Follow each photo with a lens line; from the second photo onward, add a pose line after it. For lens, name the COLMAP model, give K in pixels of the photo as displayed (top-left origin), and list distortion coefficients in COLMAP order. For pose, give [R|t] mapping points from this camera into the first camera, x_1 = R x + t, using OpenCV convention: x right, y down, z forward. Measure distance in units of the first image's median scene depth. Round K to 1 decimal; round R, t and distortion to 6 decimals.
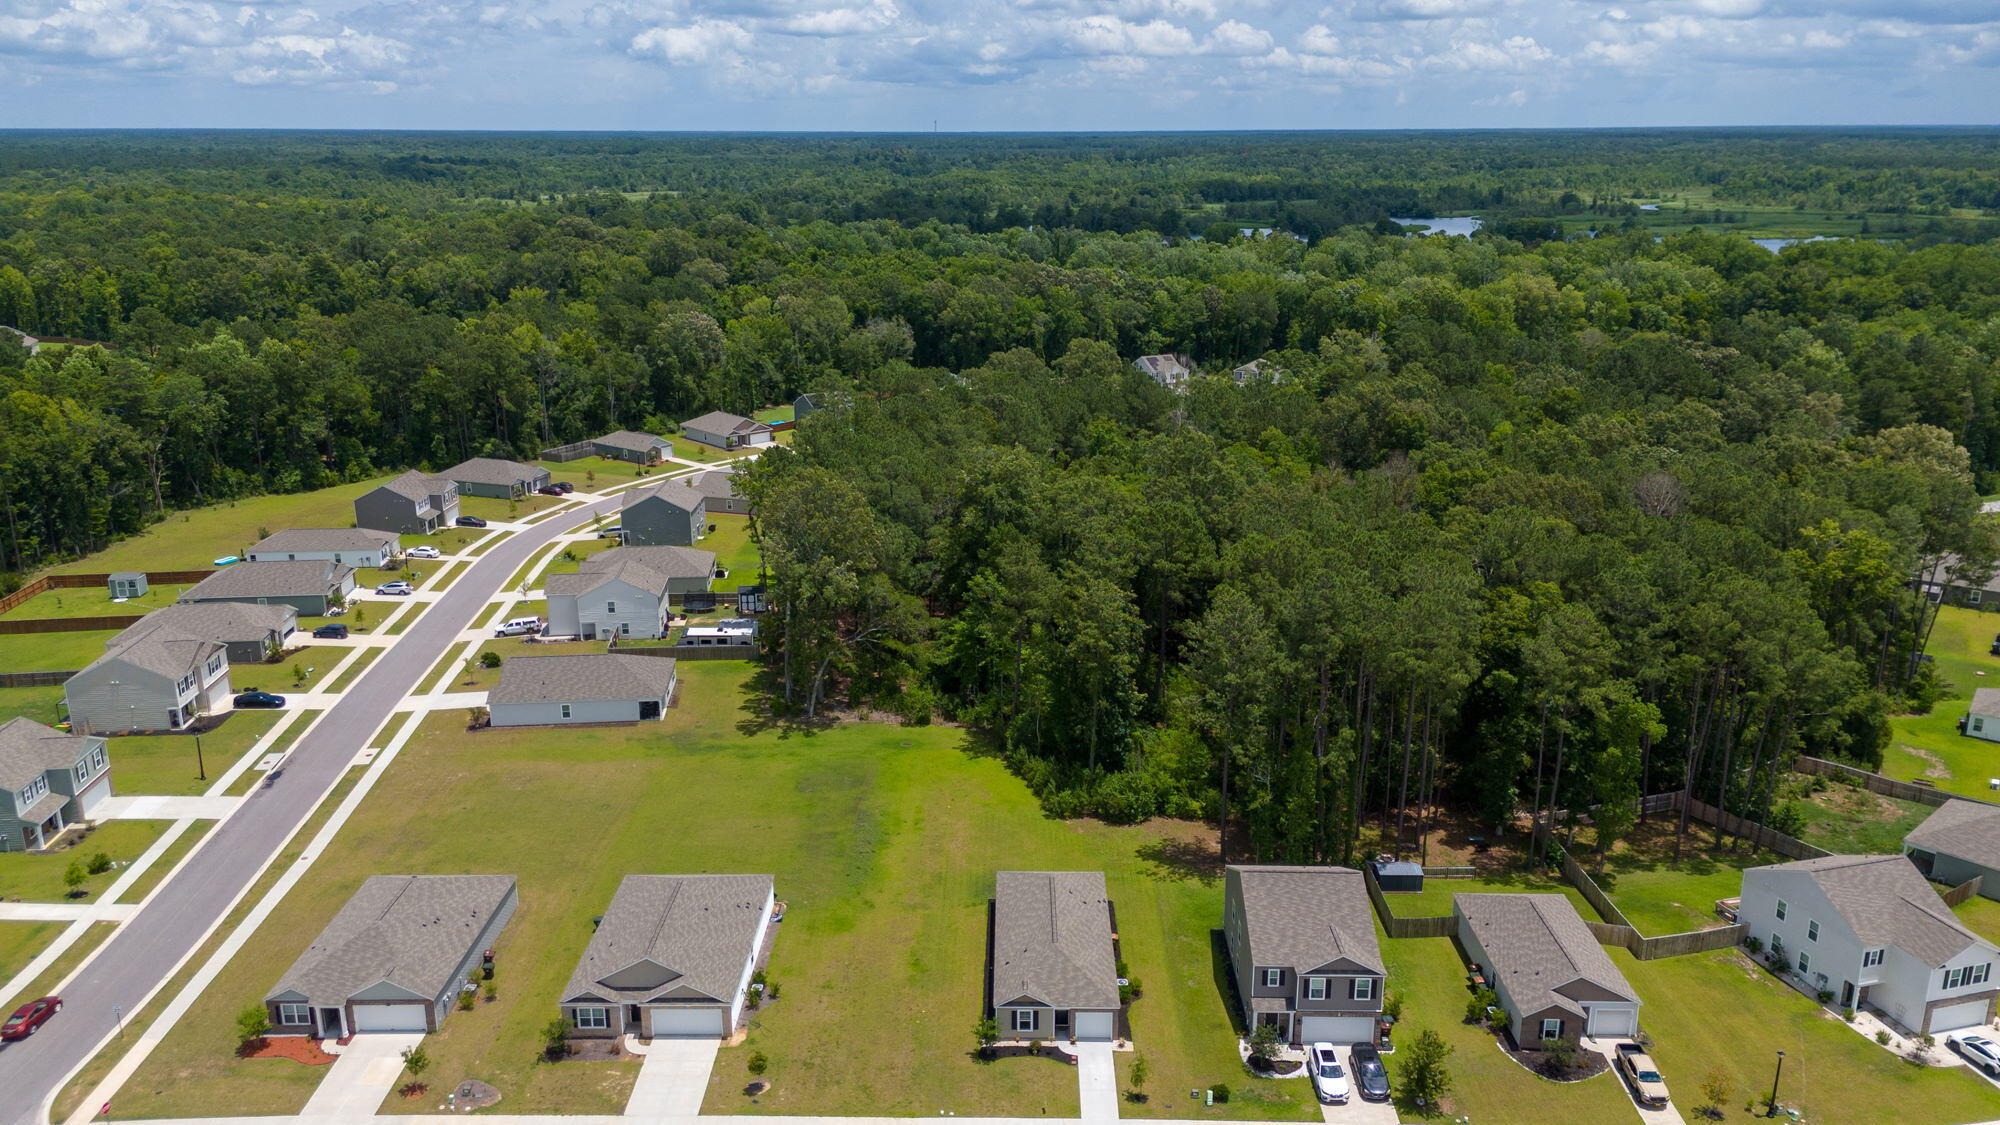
lens RADIAL K [[1470.5, 0, 1000.0], [0, 1470.5, 562.5], [0, 0, 1]] dist [0.079376, -0.083013]
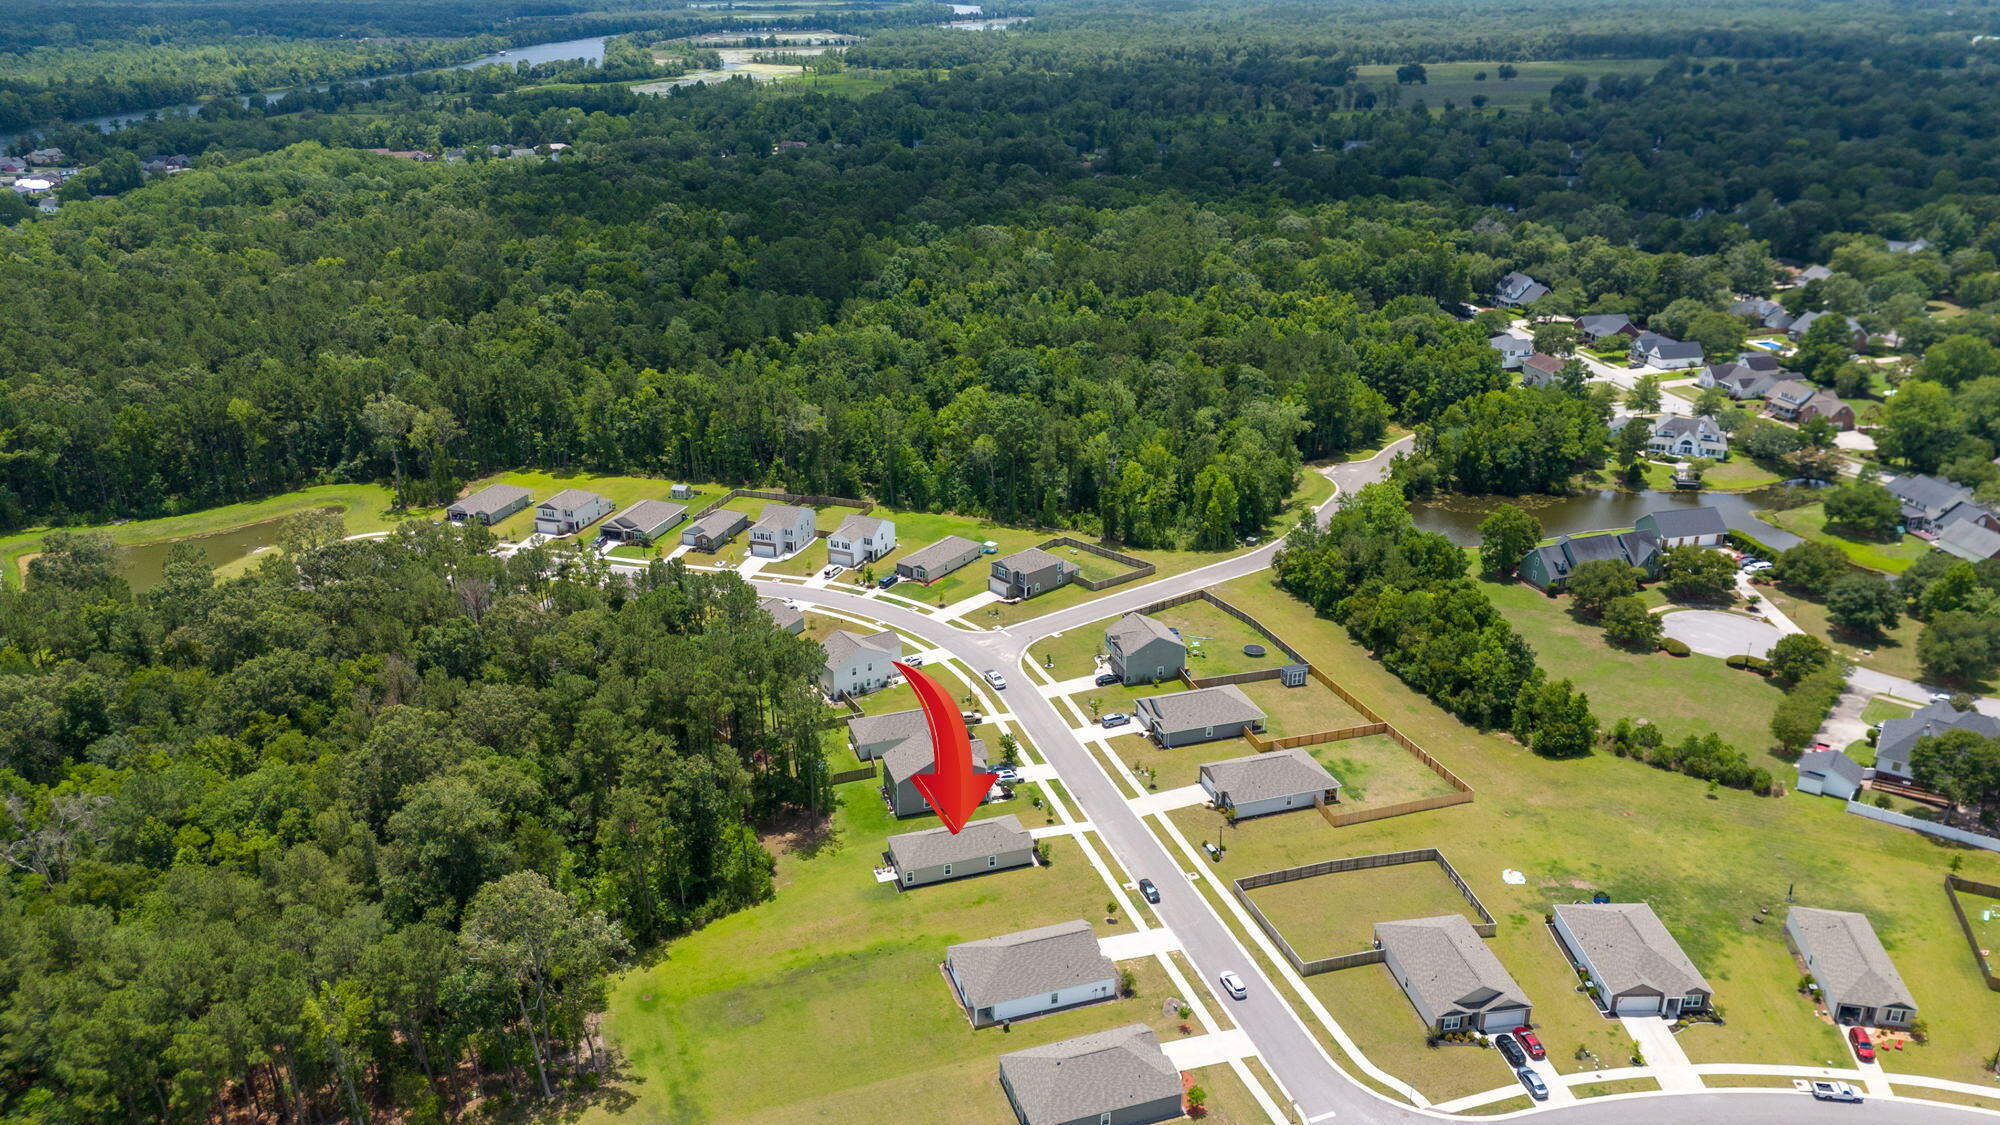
lens RADIAL K [[1470.5, 0, 1000.0], [0, 1470.5, 562.5], [0, 0, 1]] dist [0.079376, -0.083013]
pose [[-0.324067, -0.354204, 0.877223, -1.232018], [0.271586, 0.853400, 0.444915, -0.715426], [-0.906213, 0.382424, -0.180362, 0.955740]]
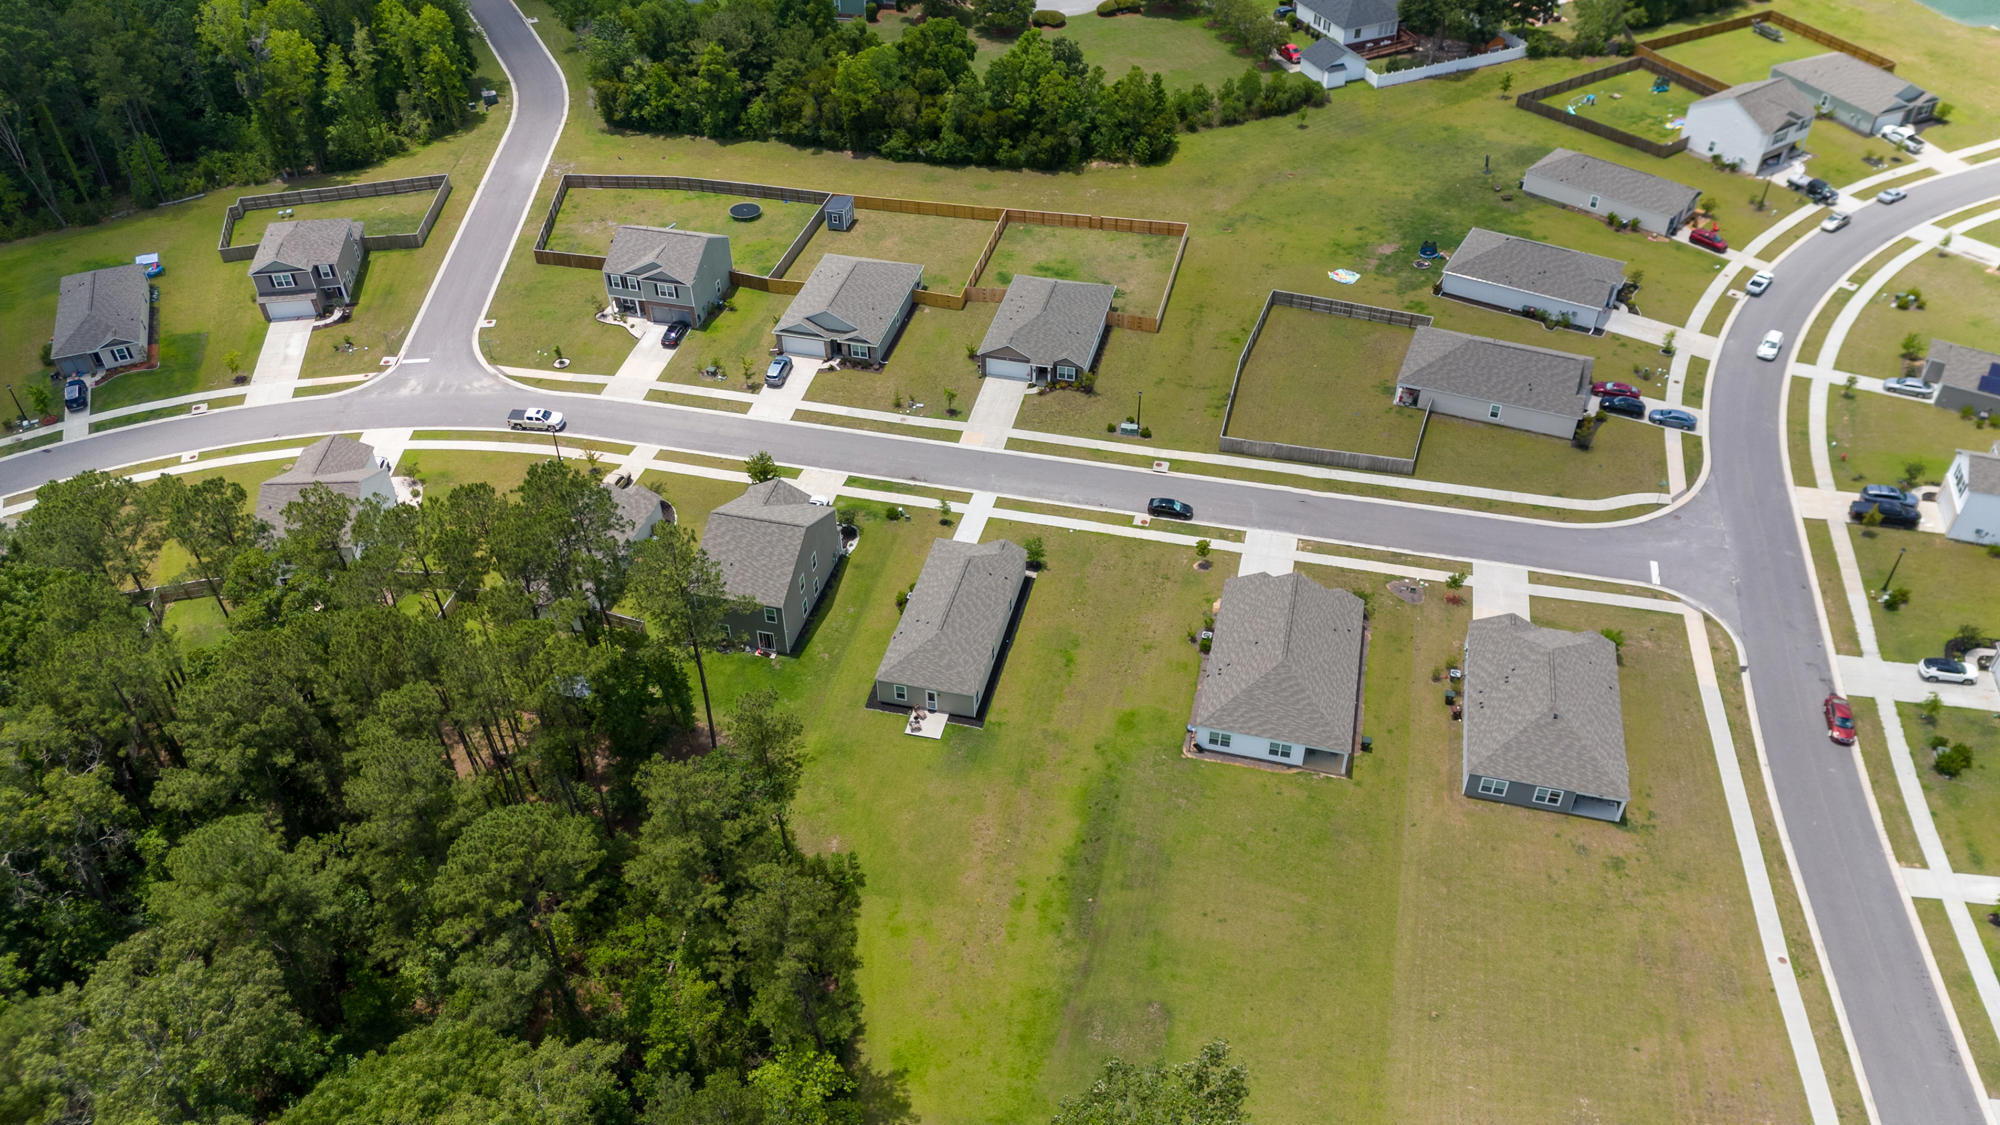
lens RADIAL K [[1470.5, 0, 1000.0], [0, 1470.5, 562.5], [0, 0, 1]] dist [0.079376, -0.083013]
pose [[-0.973443, -0.139947, 0.181170, -0.167357], [0.075328, 0.551507, 0.830762, -0.601892], [-0.216180, 0.822347, -0.526319, 1.296998]]
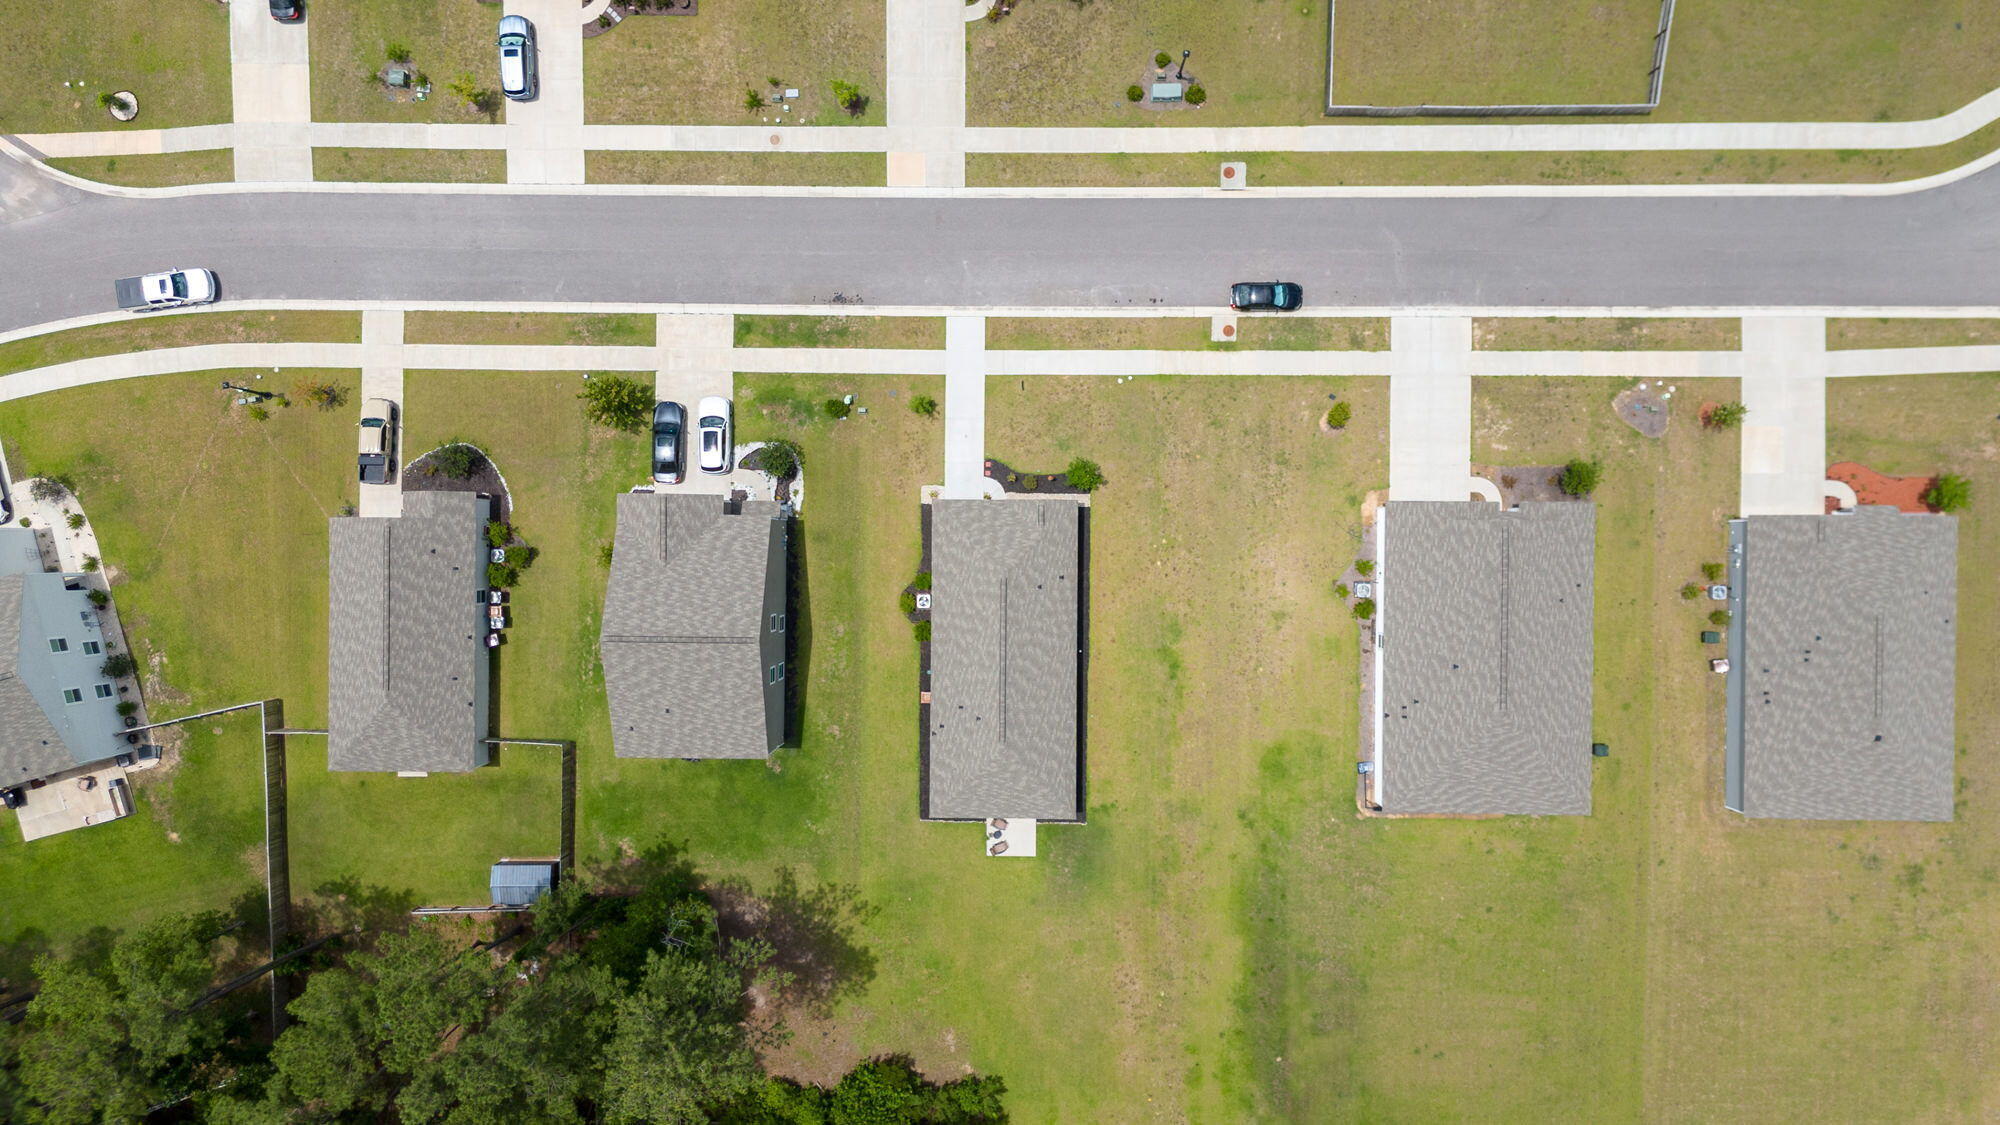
lens RADIAL K [[1470.5, 0, 1000.0], [0, 1470.5, 562.5], [0, 0, 1]] dist [0.079376, -0.083013]
pose [[-0.999652, 0.002401, 0.026278, 0.014470], [0.024421, -0.293052, 0.955785, -0.405188], [0.009995, 0.956094, 0.292891, 0.594410]]
